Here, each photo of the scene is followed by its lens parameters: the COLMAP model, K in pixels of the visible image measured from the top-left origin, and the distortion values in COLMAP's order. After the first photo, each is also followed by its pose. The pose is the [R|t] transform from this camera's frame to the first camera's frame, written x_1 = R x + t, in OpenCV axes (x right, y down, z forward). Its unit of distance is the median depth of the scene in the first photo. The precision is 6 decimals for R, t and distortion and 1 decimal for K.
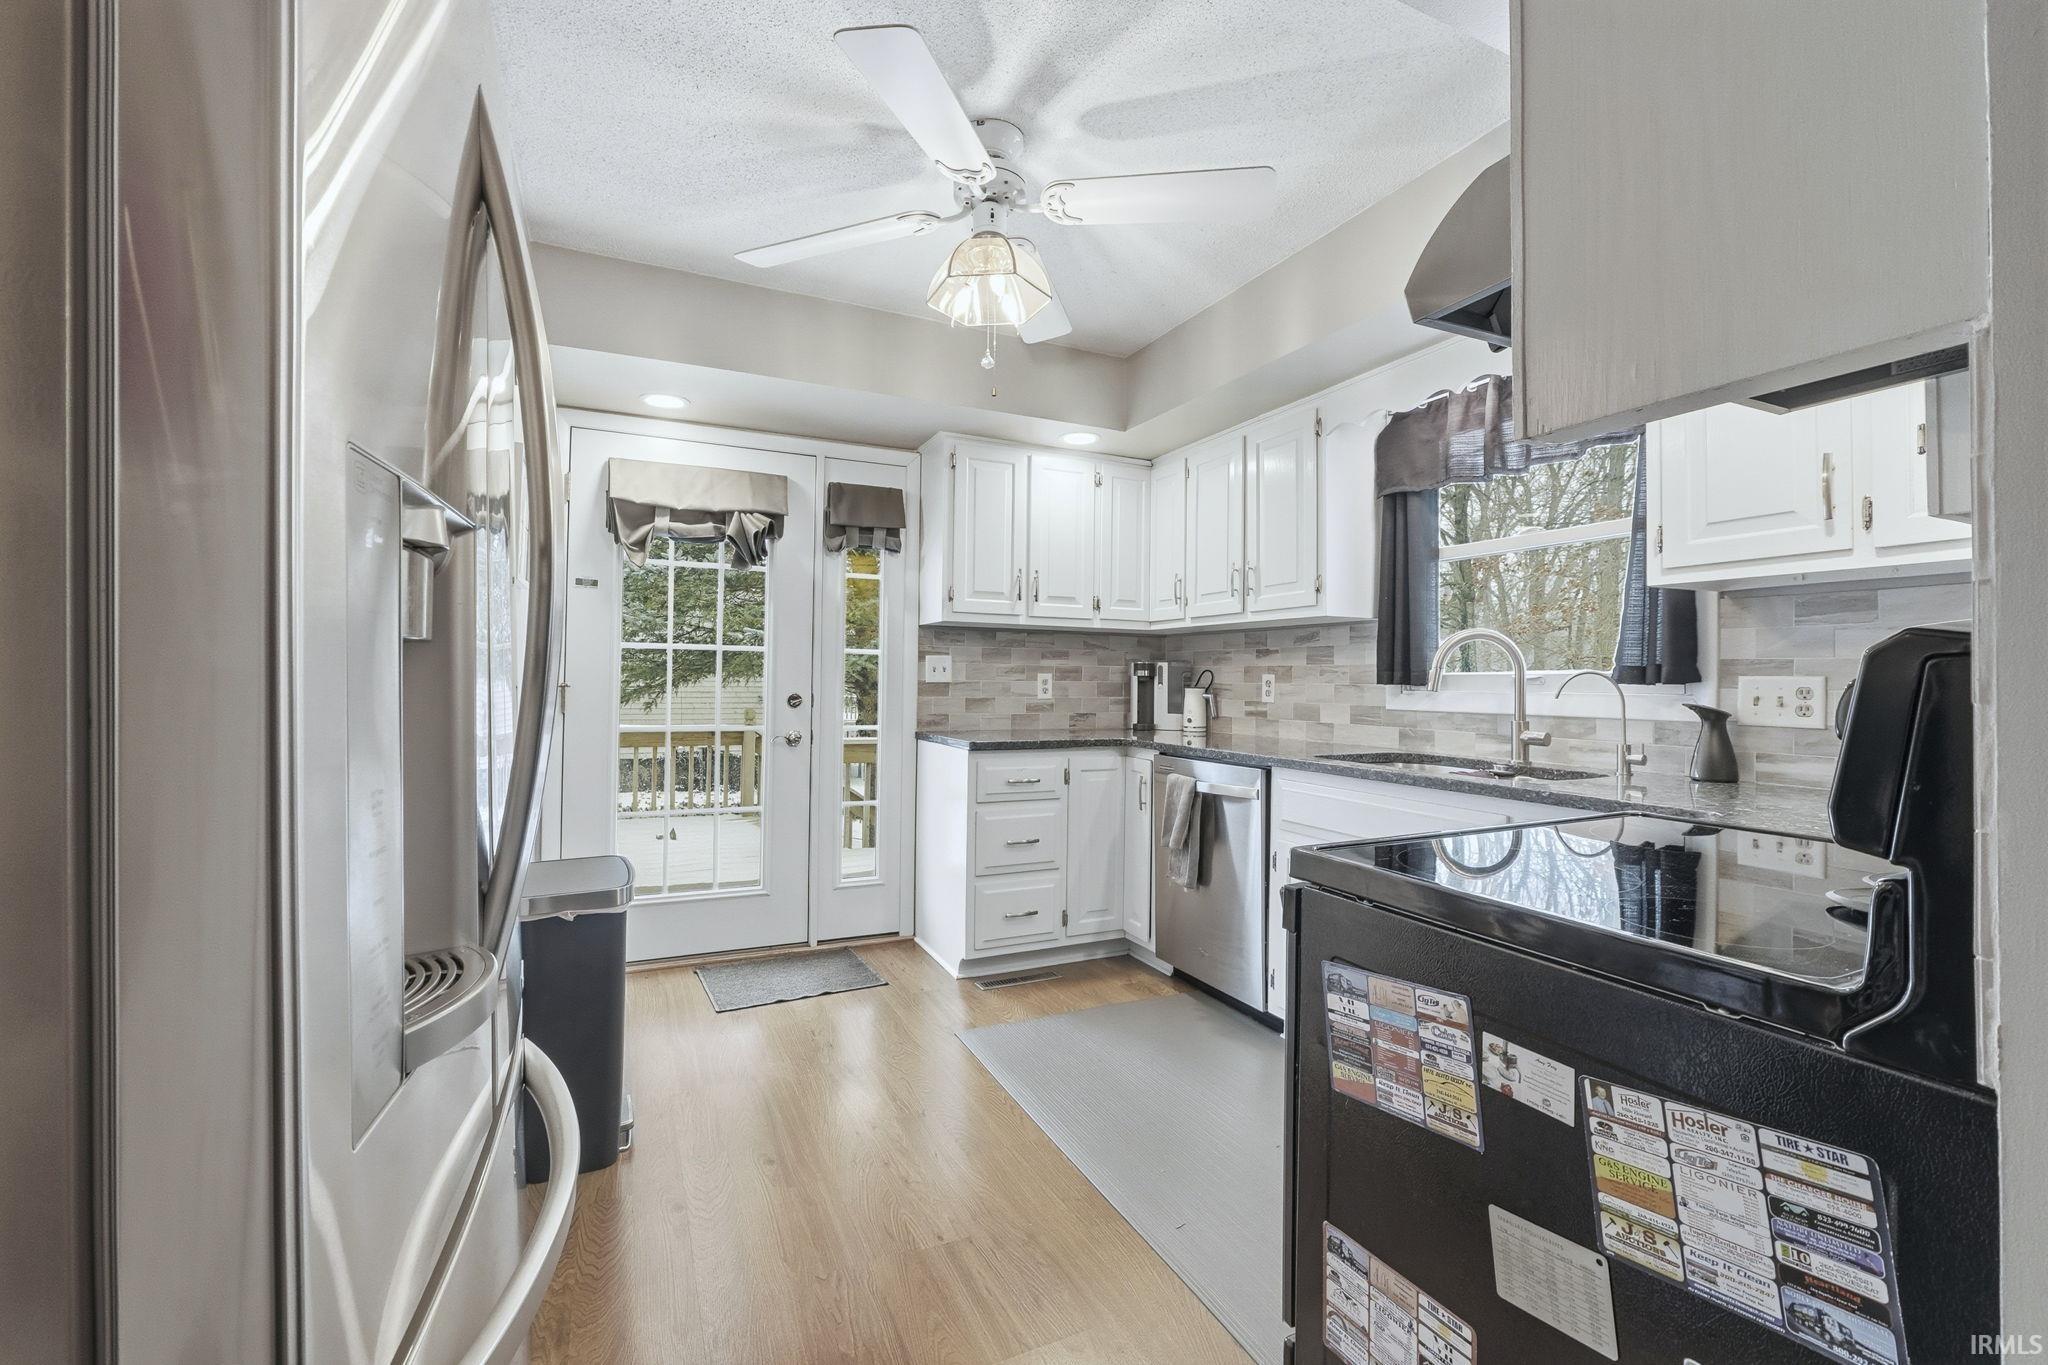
lens RADIAL K [[867.8, 0, 1031.6], [0, 867.8, 682.4], [0, 0, 1]] dist [-0.002814, 0.000252]
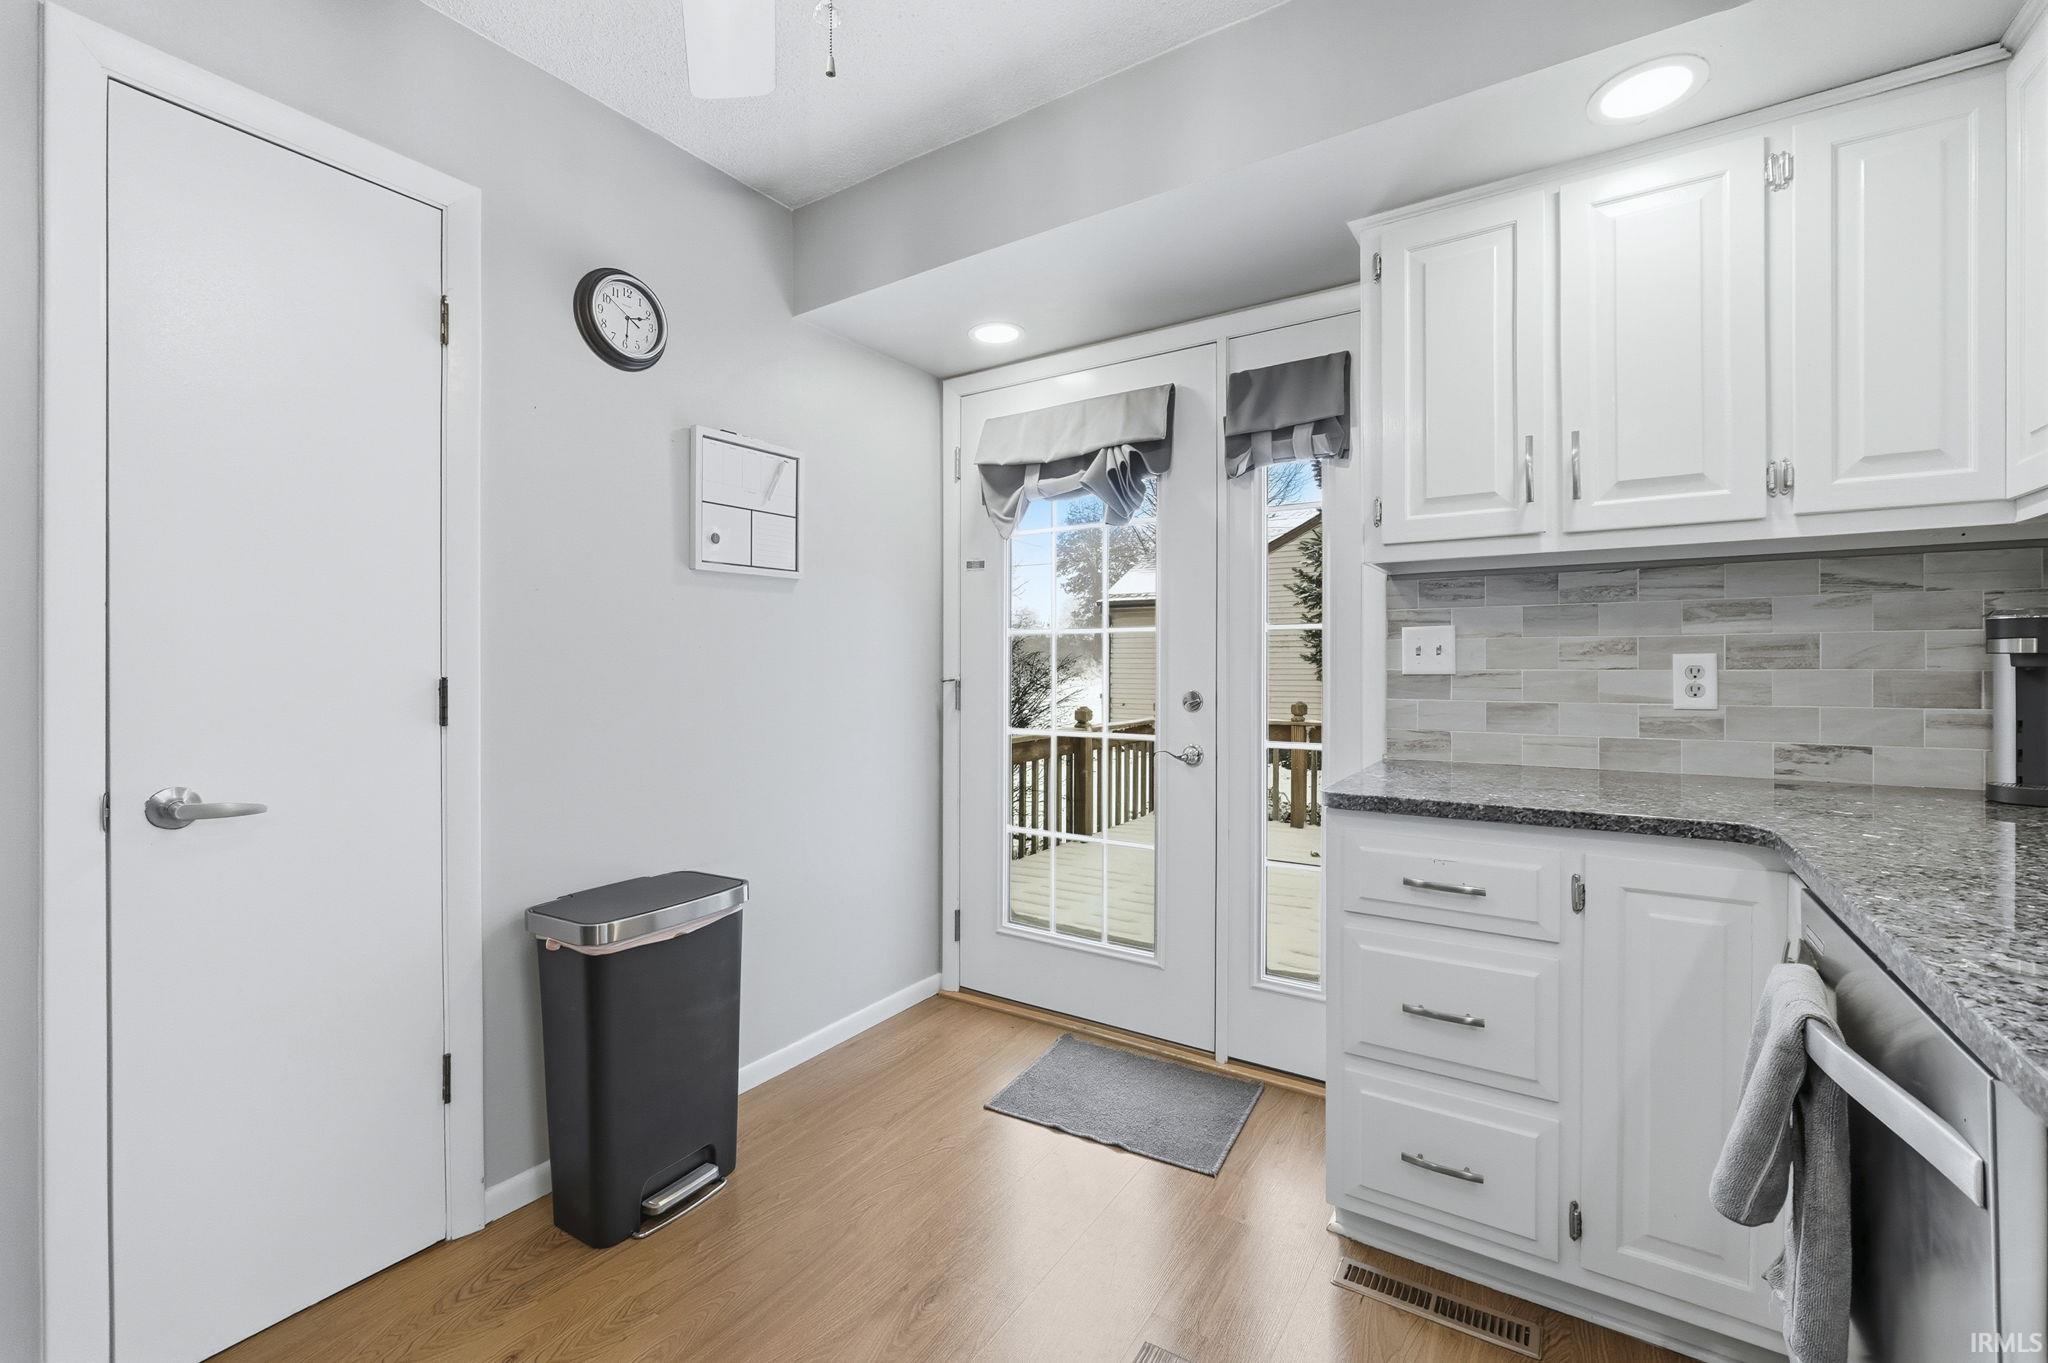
lens RADIAL K [[867.8, 0, 1015.9], [0, 867.8, 672.9], [0, 0, 1]] dist [-0.002814, 0.000252]
pose [[0.515138, -0.005234, -0.857091, 0.239085], [0.003493, 0.999986, -0.004007, 0.000583], [0.857100, -0.000929, 0.515149, 0.488945]]
